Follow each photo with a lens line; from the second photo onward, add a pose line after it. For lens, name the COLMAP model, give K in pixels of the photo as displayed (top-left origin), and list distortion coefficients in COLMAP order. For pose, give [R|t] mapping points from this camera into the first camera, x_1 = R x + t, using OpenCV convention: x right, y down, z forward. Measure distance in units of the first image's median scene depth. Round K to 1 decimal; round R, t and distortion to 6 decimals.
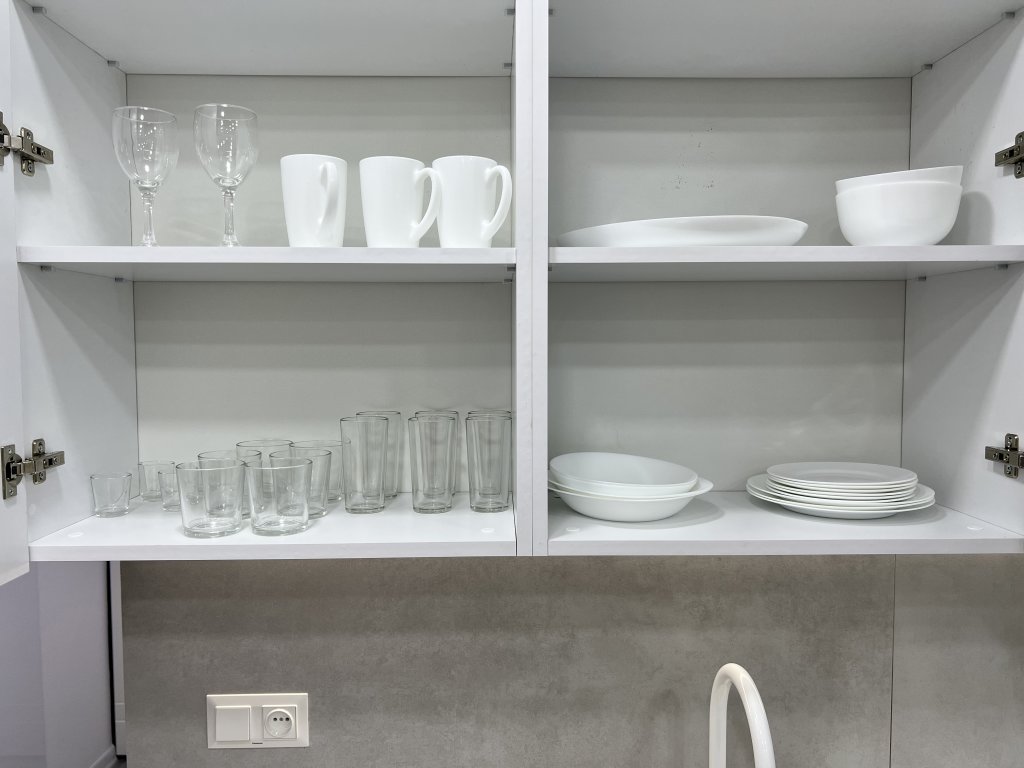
lens RADIAL K [[762.8, 0, 514.4], [0, 762.8, 381.6], [0, 0, 1]] dist [0.008317, 0.001310]
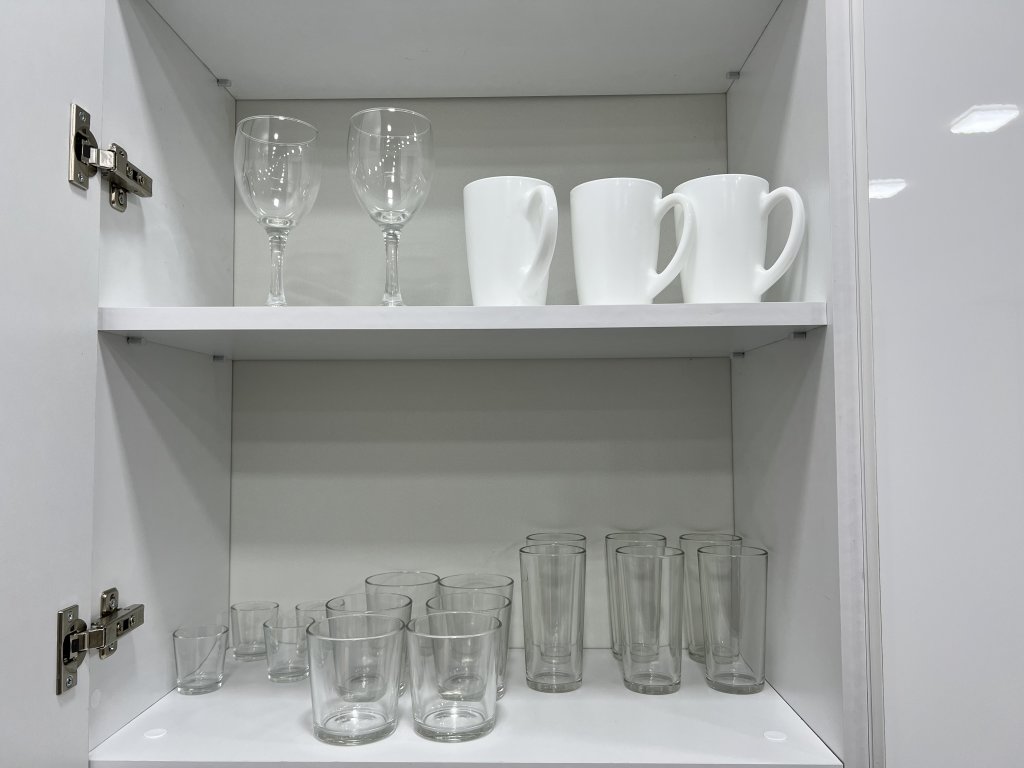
lens RADIAL K [[767.8, 0, 512.1], [0, 767.8, 387.4], [0, 0, 1]] dist [0.054468, -0.067868]
pose [[0.998607, -0.002596, -0.052692, -0.225355], [-0.002744, 0.994881, -0.101016, -0.033570], [0.052684, 0.101020, 0.993488, 0.312324]]
